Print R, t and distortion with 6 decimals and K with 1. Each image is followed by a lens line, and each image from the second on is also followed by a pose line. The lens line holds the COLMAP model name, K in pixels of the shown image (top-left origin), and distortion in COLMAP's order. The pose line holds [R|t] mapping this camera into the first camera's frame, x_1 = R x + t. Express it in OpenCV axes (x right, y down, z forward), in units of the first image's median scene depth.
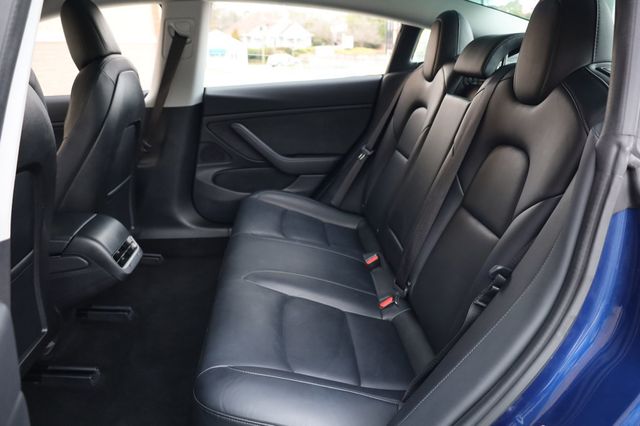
lens RADIAL K [[477.3, 0, 321.6], [0, 477.3, 217.0], [0, 0, 1]] dist [0.014760, -0.031500]
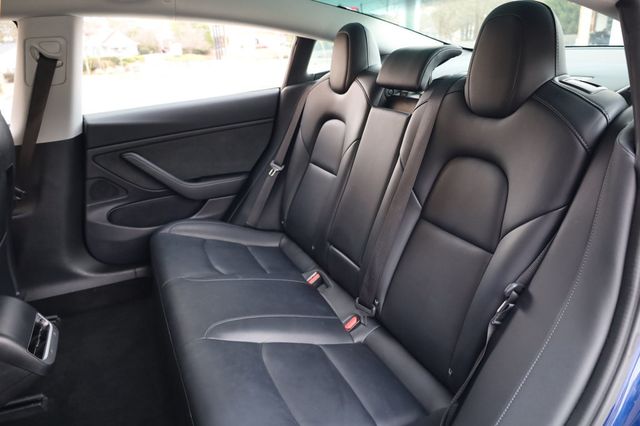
lens RADIAL K [[436.3, 0, 311.8], [0, 436.3, 214.1], [0, 0, 1]] dist [0.000373, -0.002588]
pose [[0.935566, -0.155619, 0.317016, -0.145720], [0.150017, 0.987784, 0.042164, -0.071913], [-0.319704, 0.008110, 0.947483, 0.132309]]
